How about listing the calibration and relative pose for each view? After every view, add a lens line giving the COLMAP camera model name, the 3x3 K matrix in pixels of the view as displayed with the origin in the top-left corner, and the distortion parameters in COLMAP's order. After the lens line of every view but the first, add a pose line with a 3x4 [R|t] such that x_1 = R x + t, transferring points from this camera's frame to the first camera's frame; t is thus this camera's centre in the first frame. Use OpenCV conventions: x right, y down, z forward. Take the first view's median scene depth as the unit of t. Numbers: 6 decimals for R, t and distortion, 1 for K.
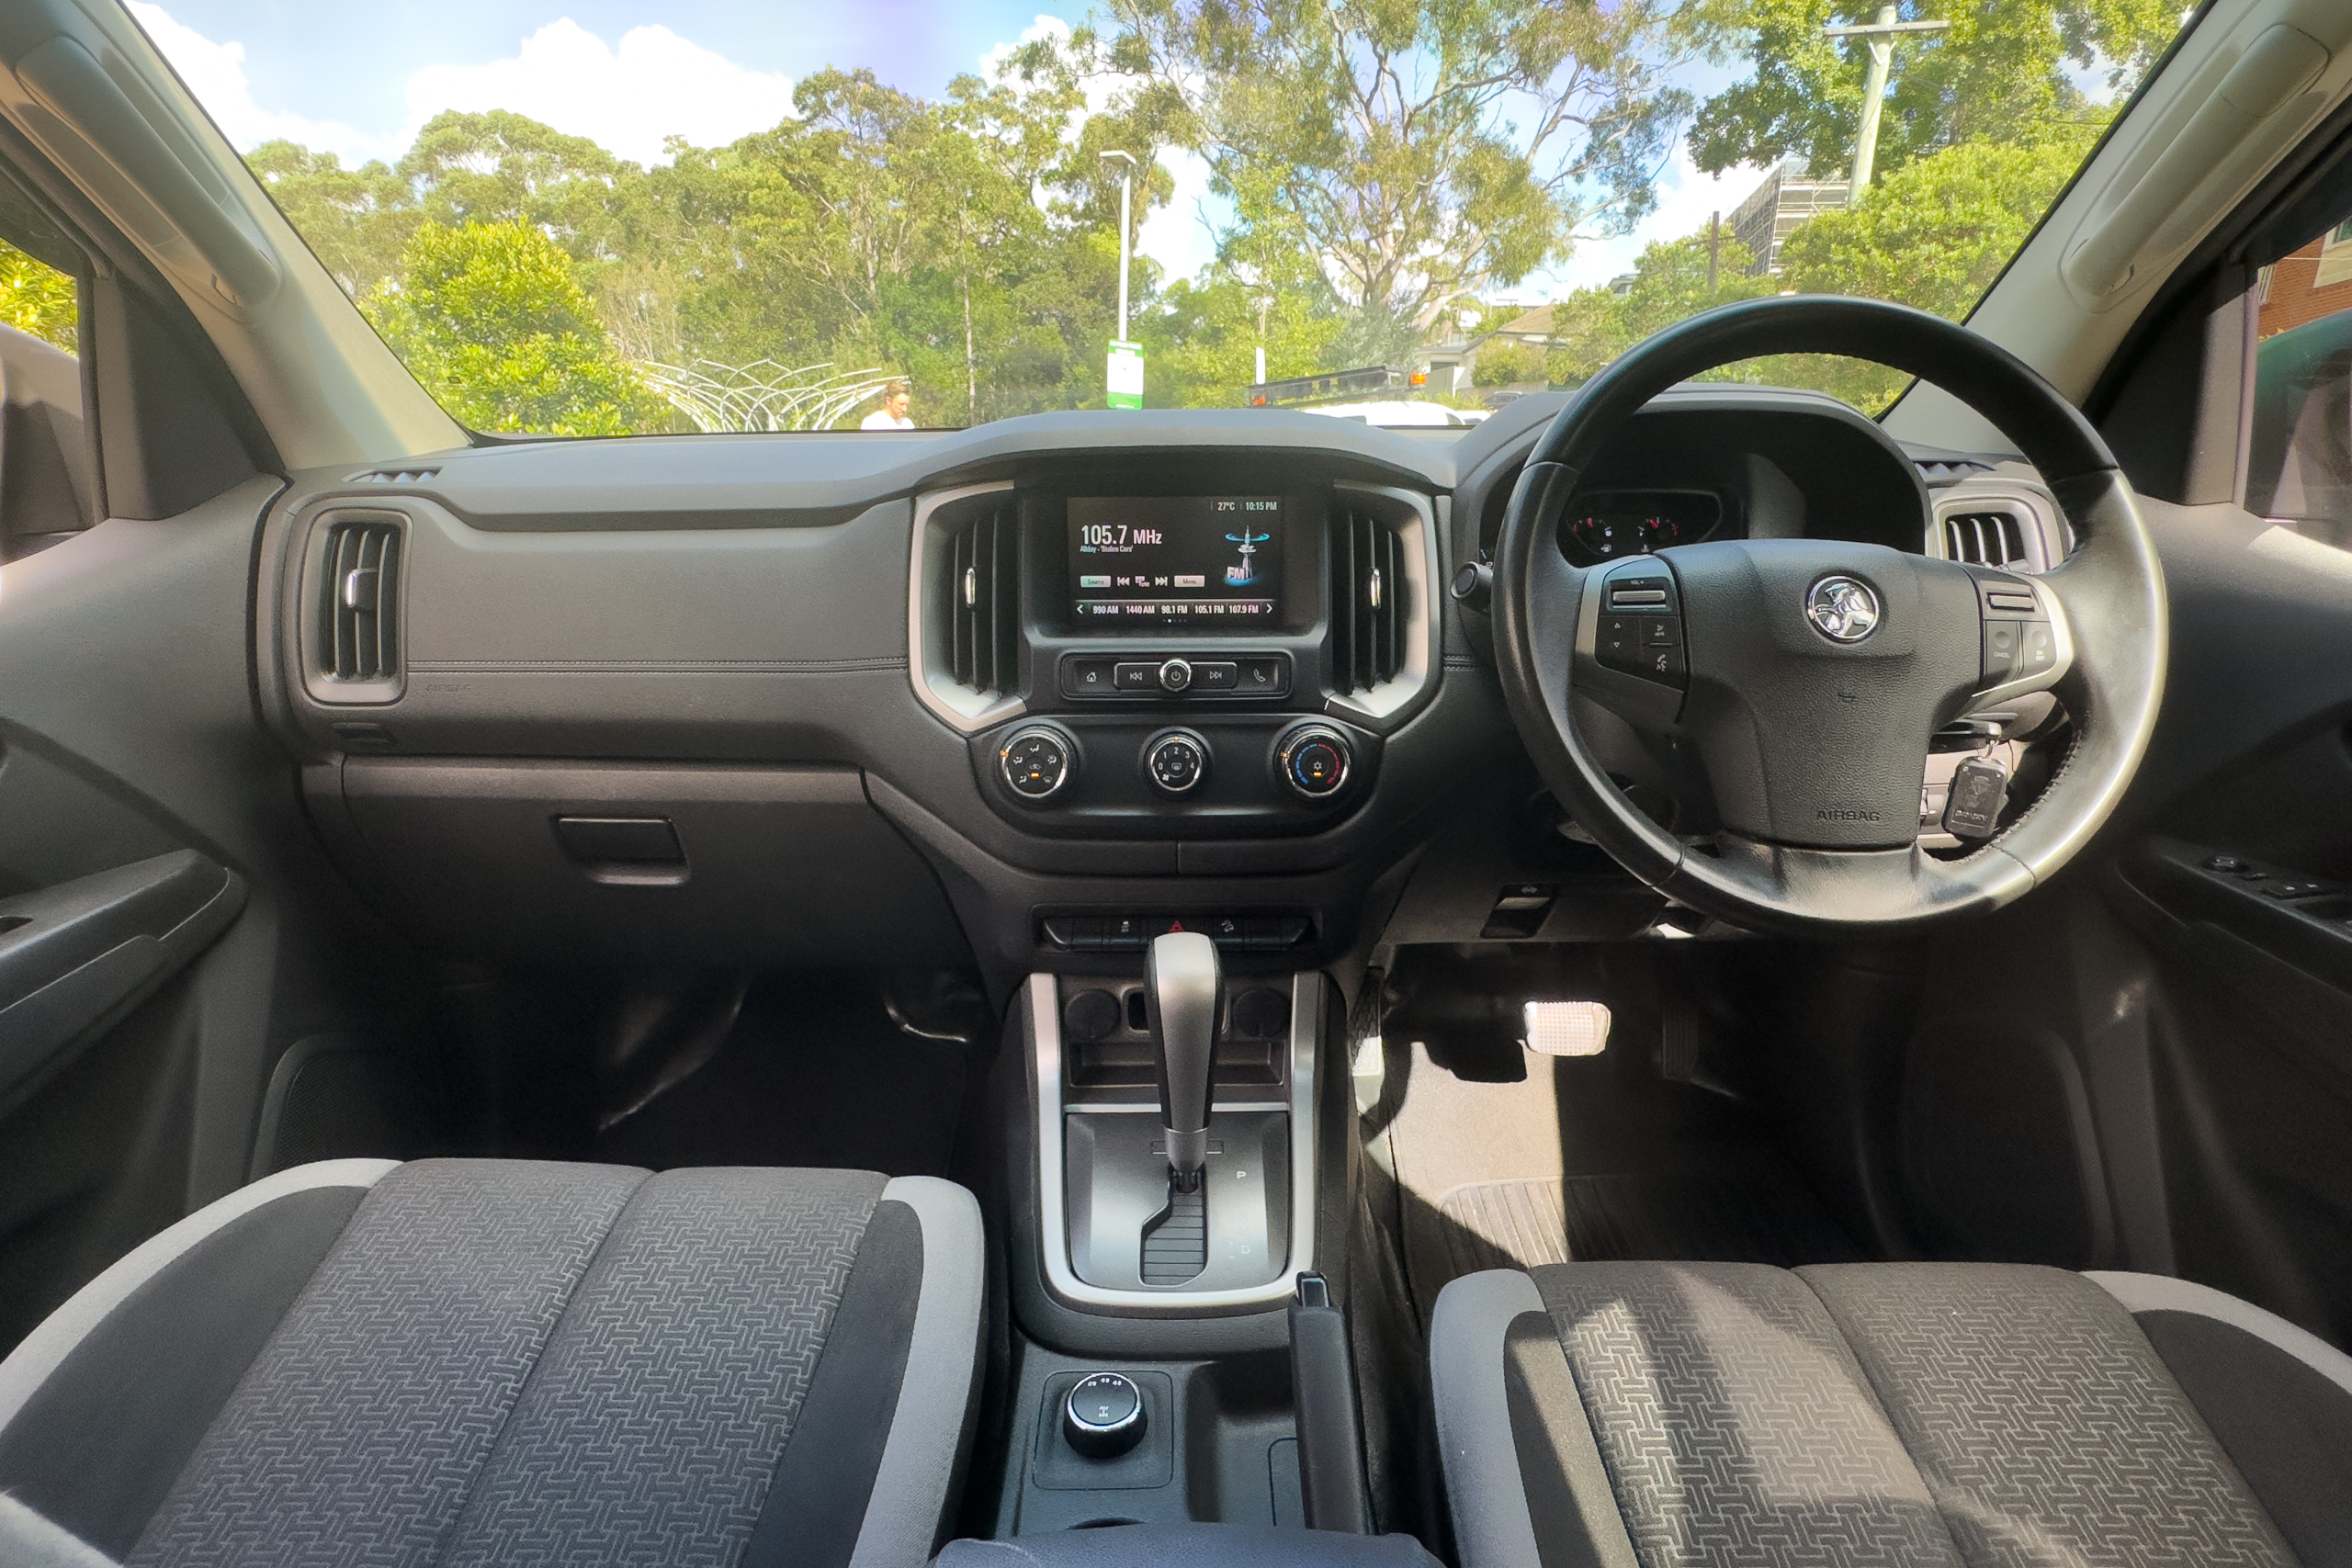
lens RADIAL K [[1171.1, 0, 1176.0], [0, 1171.1, 784.0], [0, 0, 1]] dist [0.017999, -0.000526]
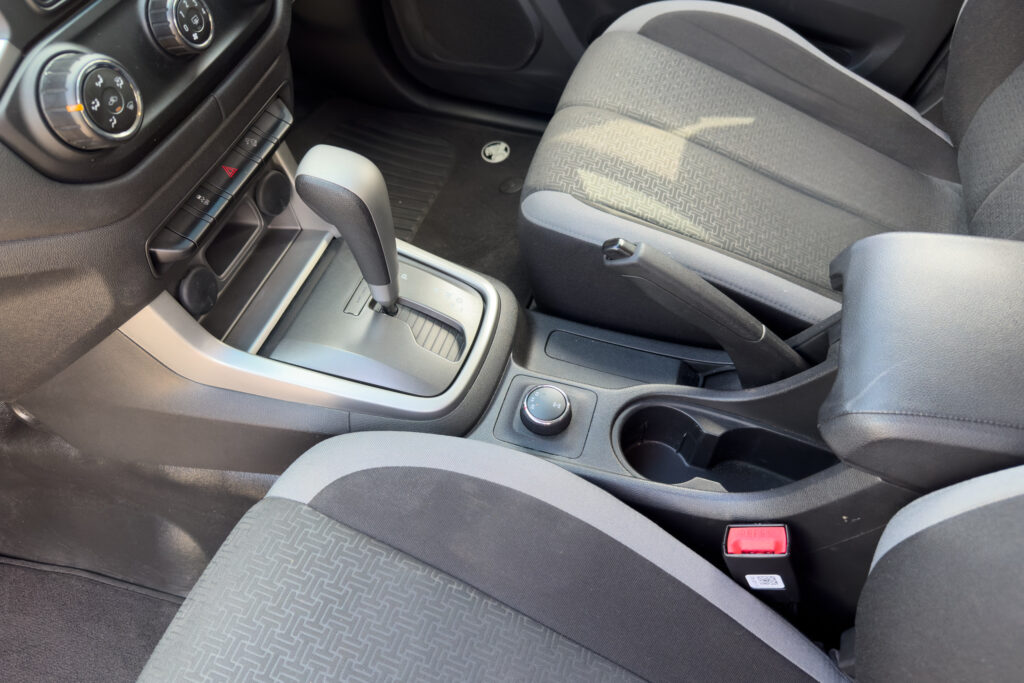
lens RADIAL K [[729.9, 0, 506.4], [0, 729.9, 342.3], [0, 0, 1]] dist [0.106809, -0.133686]
pose [[0.311927, -0.747854, 0.586017, -0.448793], [0.288547, 0.662225, 0.691519, -0.178192], [-0.905230, -0.046611, 0.422357, 0.467035]]
